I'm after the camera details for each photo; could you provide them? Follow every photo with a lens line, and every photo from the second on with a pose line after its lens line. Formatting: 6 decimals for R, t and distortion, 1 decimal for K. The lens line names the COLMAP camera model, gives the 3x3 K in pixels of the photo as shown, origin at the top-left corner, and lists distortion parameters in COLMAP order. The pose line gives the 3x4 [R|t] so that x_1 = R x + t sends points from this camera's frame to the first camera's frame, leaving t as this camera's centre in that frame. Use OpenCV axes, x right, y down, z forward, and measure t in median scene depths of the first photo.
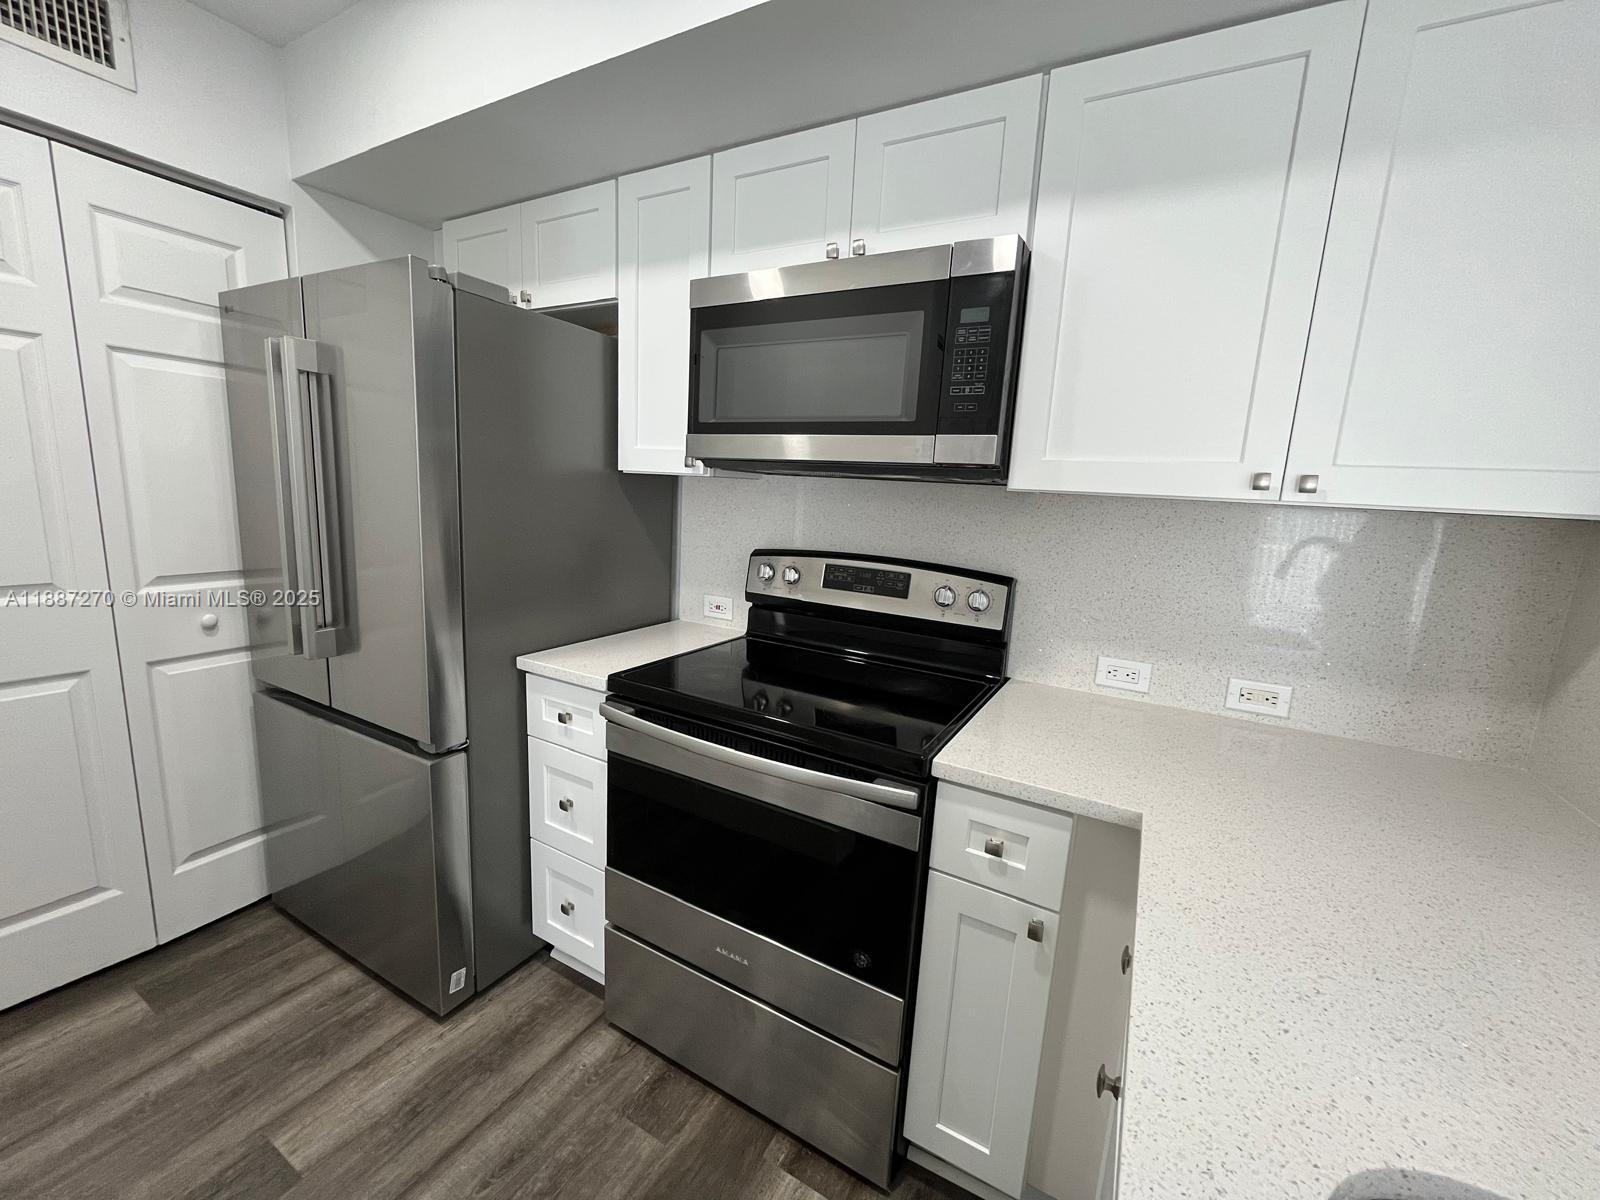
lens RADIAL K [[644.0, 0, 801.0], [0, 644.0, 597.0], [0, 0, 1]] dist [-0.000588, -0.000106]
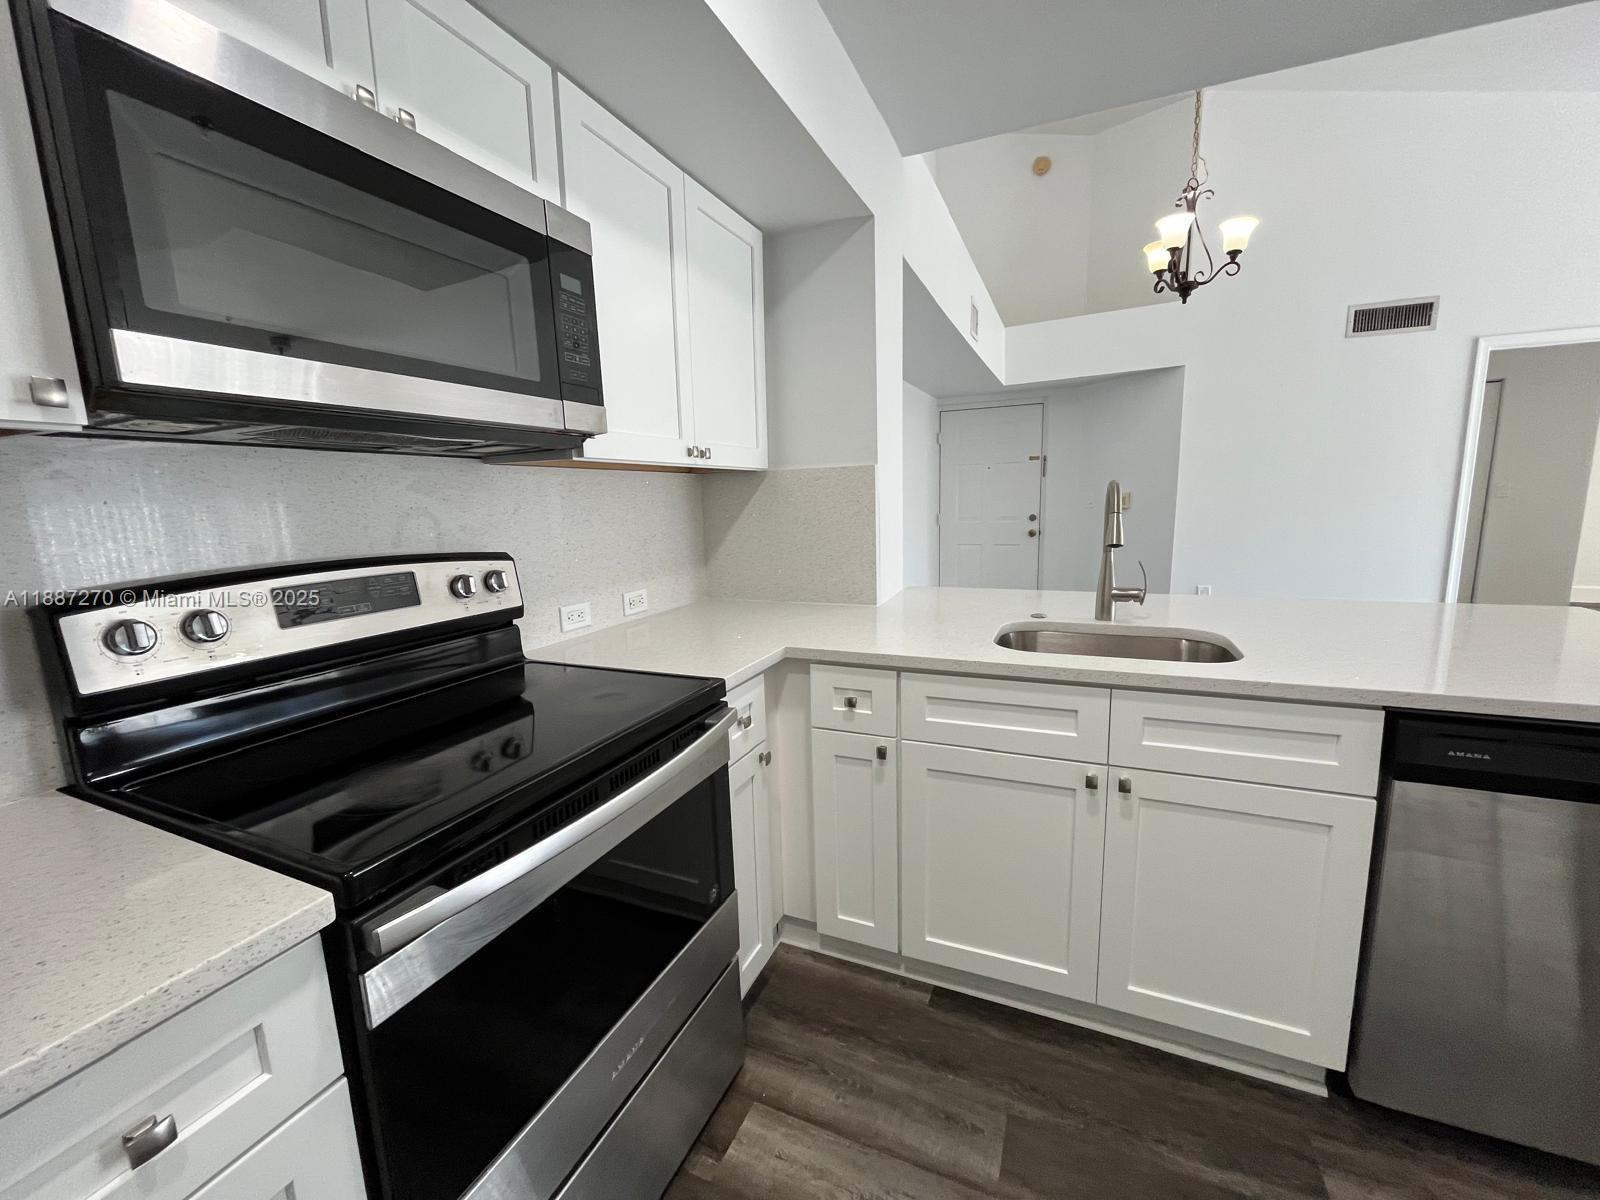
lens RADIAL K [[644.0, 0, 801.0], [0, 644.0, 597.0], [0, 0, 1]] dist [-0.000588, -0.000106]
pose [[-0.097347, -0.203430, 0.974238, -0.747365], [0.189777, 0.957132, 0.218821, -0.103624], [-0.976989, 0.206189, -0.054568, 0.698805]]
